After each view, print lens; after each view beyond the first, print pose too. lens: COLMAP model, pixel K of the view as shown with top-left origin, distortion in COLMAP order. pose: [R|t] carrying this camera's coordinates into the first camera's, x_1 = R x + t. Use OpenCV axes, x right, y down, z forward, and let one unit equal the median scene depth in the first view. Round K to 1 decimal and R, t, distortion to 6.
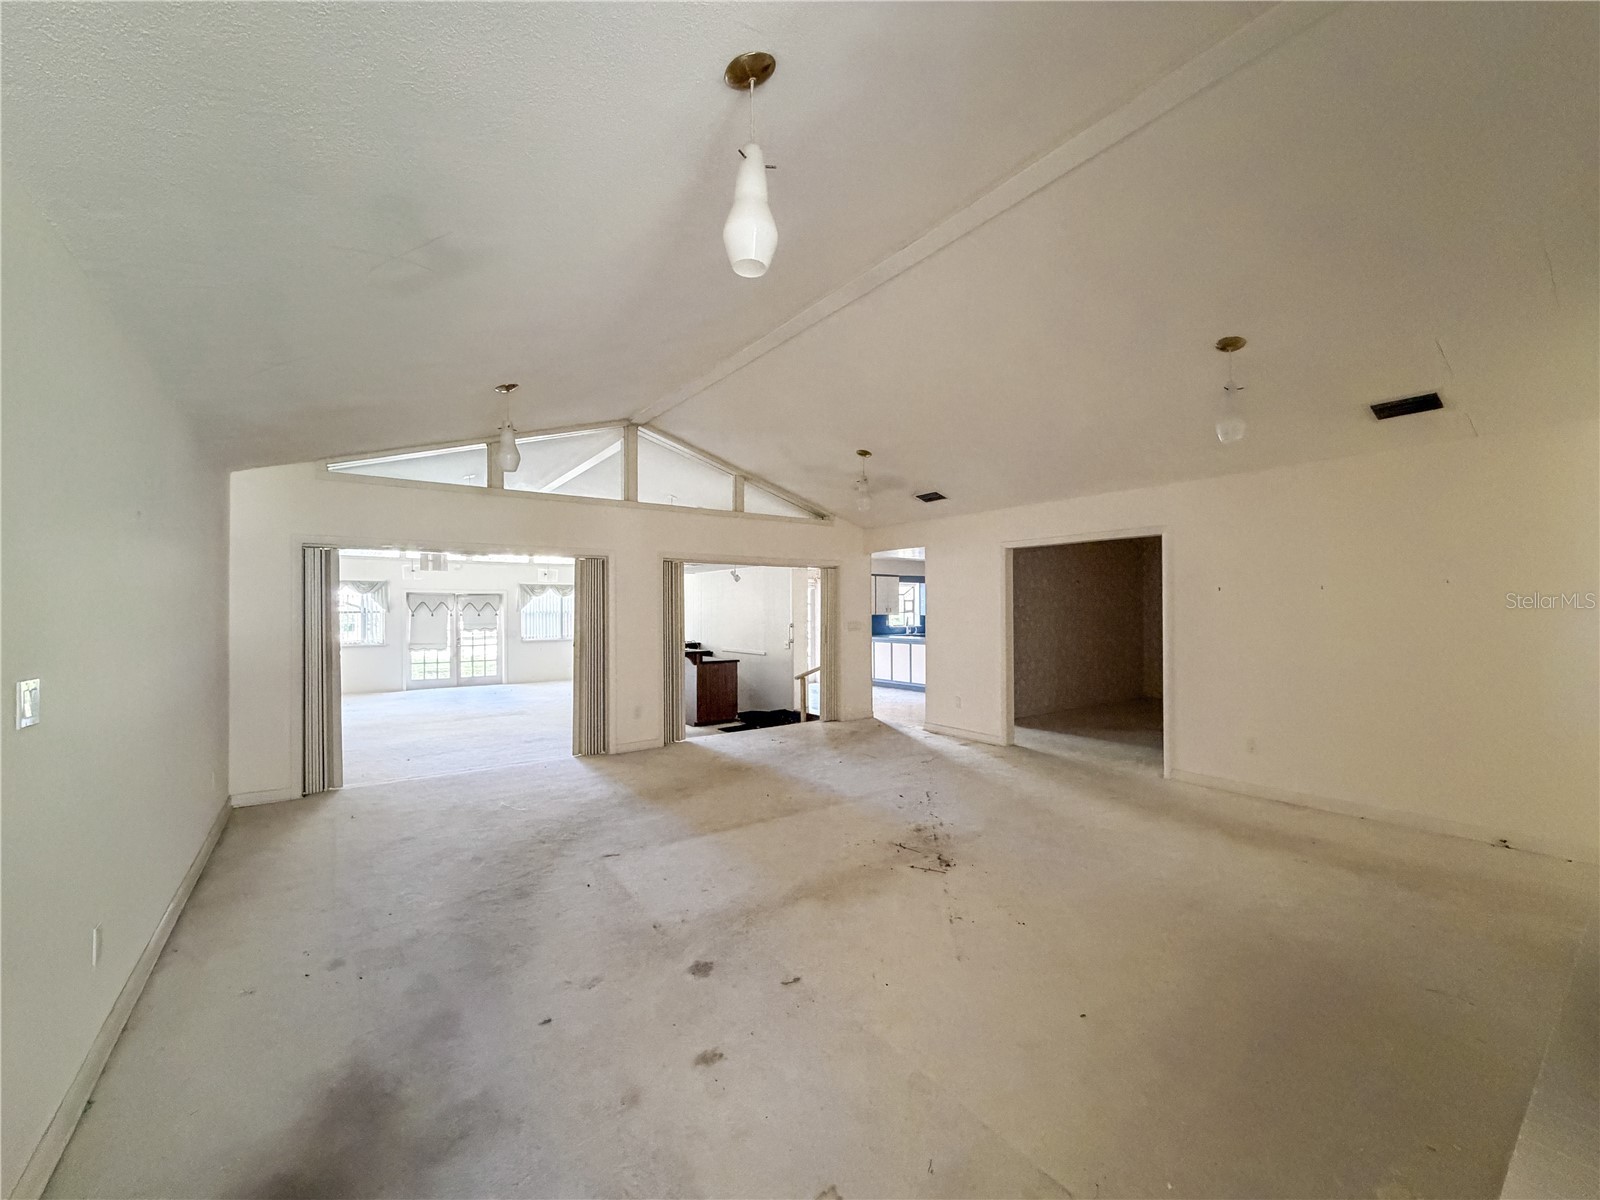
lens RADIAL K [[647.4, 0, 803.0], [0, 647.4, 601.0], [0, 0, 1]] dist [0.001619, -0.000276]
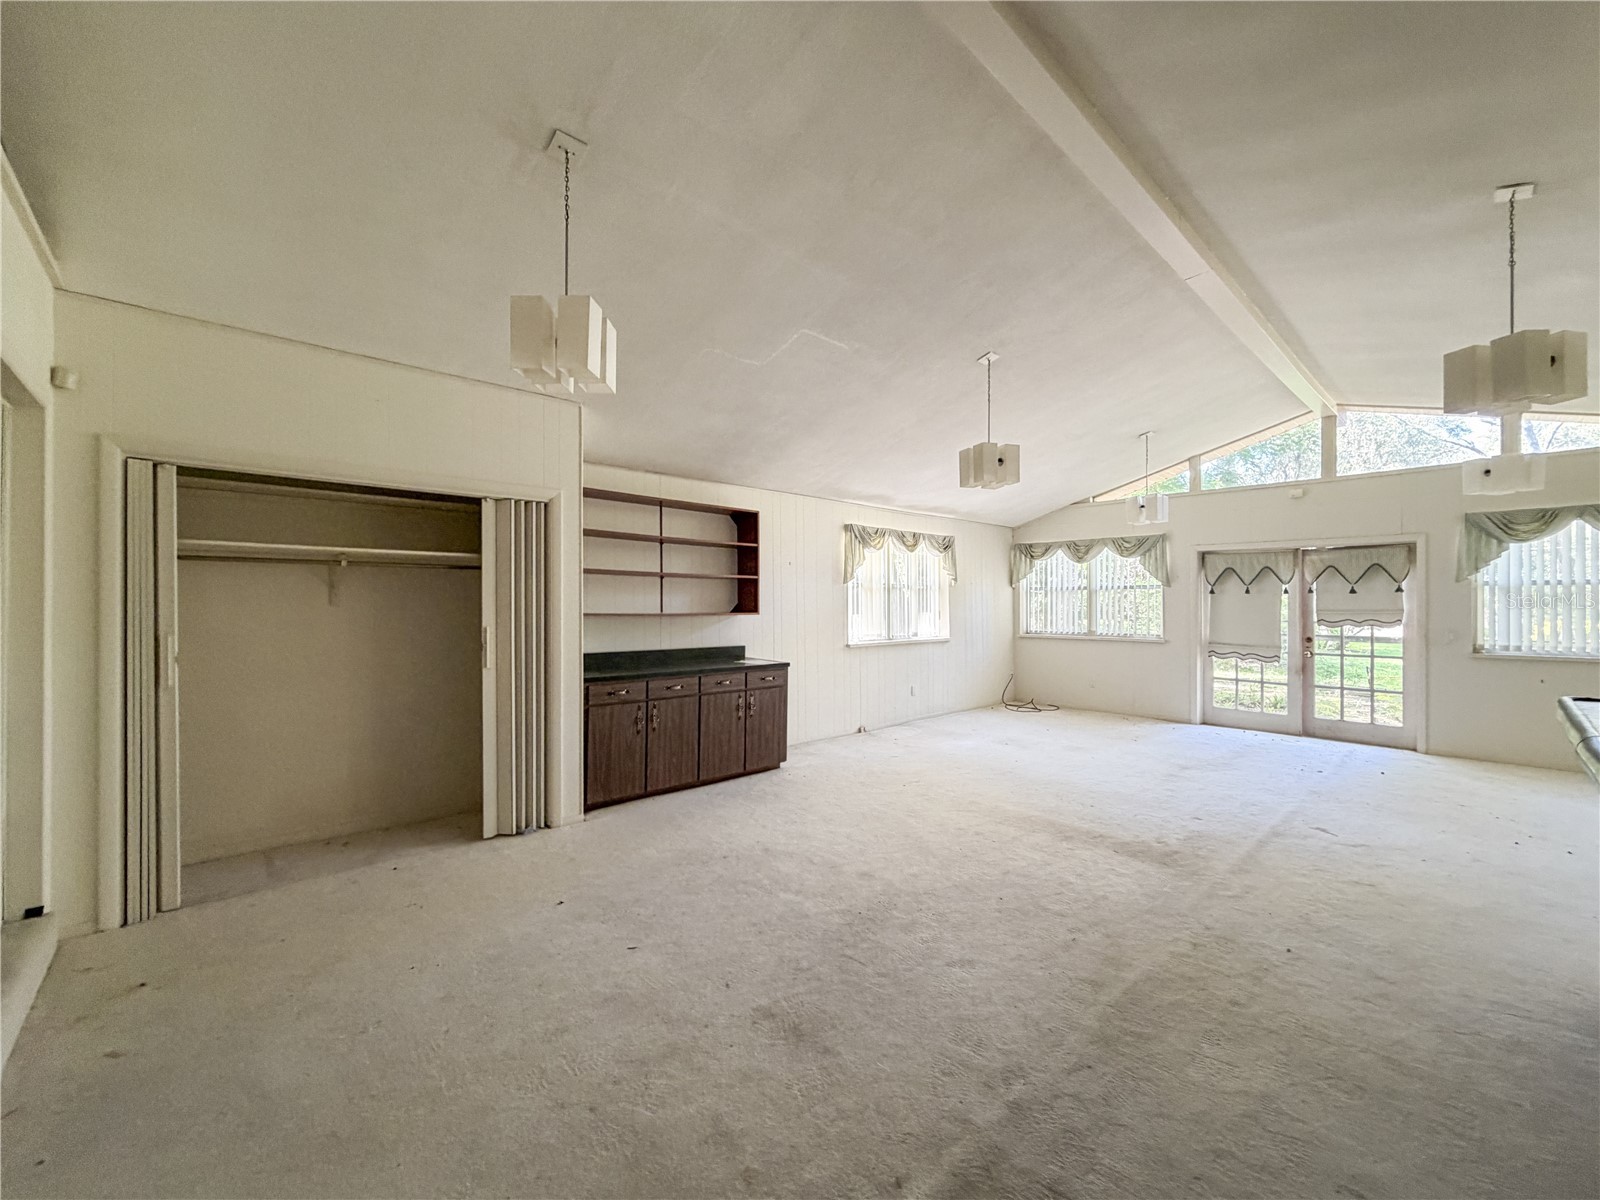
lens RADIAL K [[647.4, 0, 798.6], [0, 647.4, 607.4], [0, 0, 1]] dist [0.001619, -0.000276]
pose [[0.106642, 0.014221, -0.994196, -0.078072], [0.009208, 0.999841, 0.015290, 0.022307], [0.994255, -0.010785, 0.106494, 0.556327]]
